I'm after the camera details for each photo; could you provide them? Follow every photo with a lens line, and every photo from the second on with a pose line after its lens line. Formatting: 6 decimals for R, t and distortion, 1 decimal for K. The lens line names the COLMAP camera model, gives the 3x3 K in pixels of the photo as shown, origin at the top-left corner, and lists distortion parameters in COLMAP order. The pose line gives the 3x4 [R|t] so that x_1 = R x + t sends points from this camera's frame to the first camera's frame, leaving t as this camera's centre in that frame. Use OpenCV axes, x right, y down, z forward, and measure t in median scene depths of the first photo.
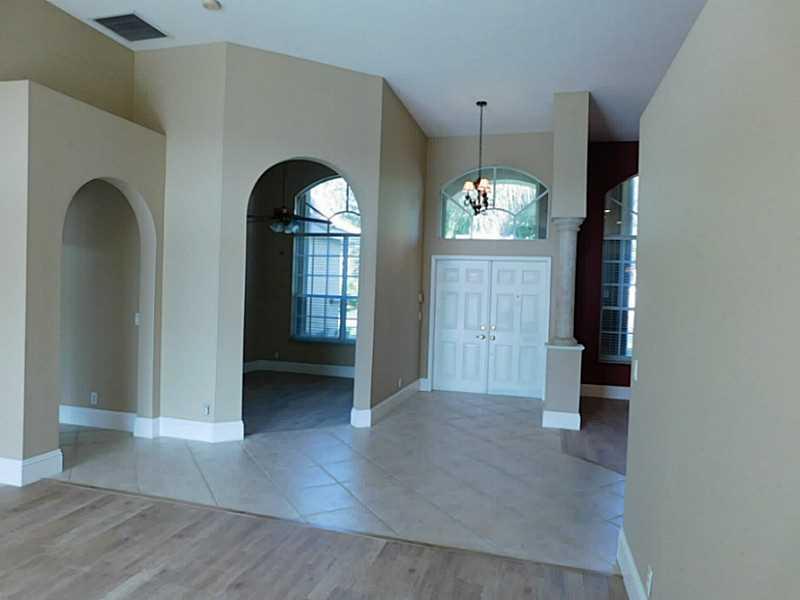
lens RADIAL K [[528.7, 0, 400.0], [0, 528.7, 300.0], [0, 0, 1]] dist [-0.068472, 0.054531]
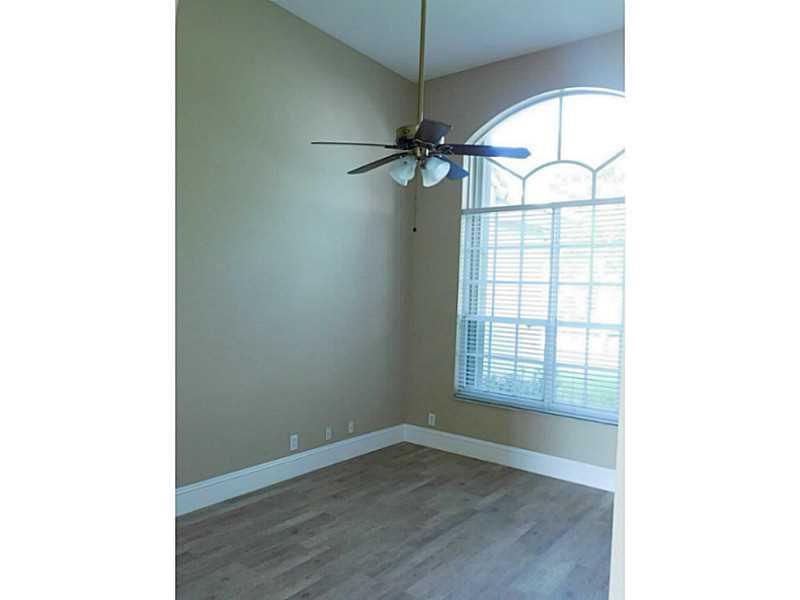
lens RADIAL K [[702.1, 0, 400.0], [0, 702.1, 300.0], [0, 0, 1]] dist [0.010016, 0.007194]
pose [[0.953059, 0.004688, -0.302749, -0.035499], [-0.010202, 0.999810, -0.016634, -0.014416], [0.302613, 0.018941, 0.952925, 0.260404]]
